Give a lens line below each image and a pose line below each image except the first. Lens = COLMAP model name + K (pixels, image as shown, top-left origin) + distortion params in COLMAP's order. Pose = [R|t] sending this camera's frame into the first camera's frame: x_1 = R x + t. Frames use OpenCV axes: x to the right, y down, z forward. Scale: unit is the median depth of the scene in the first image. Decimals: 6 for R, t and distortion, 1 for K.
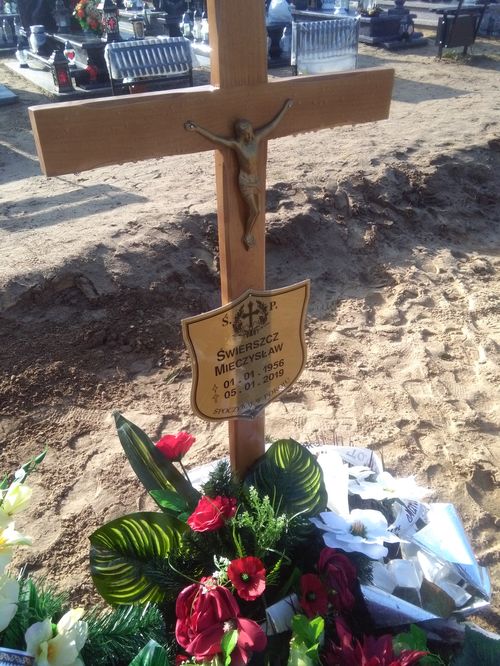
lens RADIAL K [[528.4, 0, 253.8], [0, 528.4, 330.2], [0, 0, 1]] dist [0.072402, -0.108977]
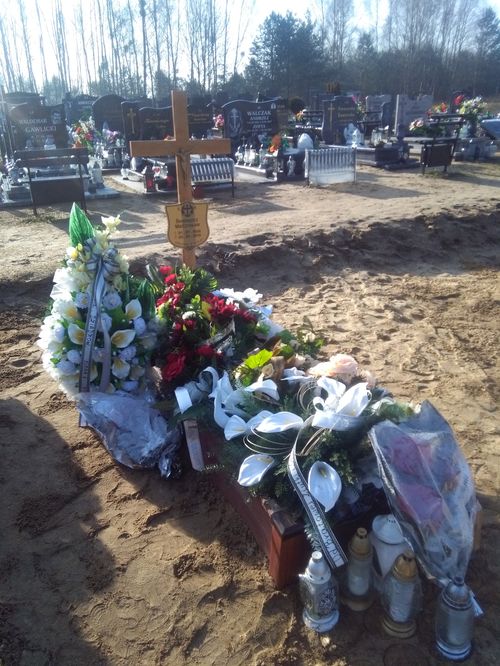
lens RADIAL K [[528.4, 0, 253.8], [0, 528.4, 330.2], [0, 0, 1]] dist [0.072402, -0.108977]
pose [[0.990858, 0.038828, -0.129201, 0.199843], [-0.065694, 0.975341, -0.210702, 0.318386], [0.117834, 0.217263, 0.968975, -0.460643]]
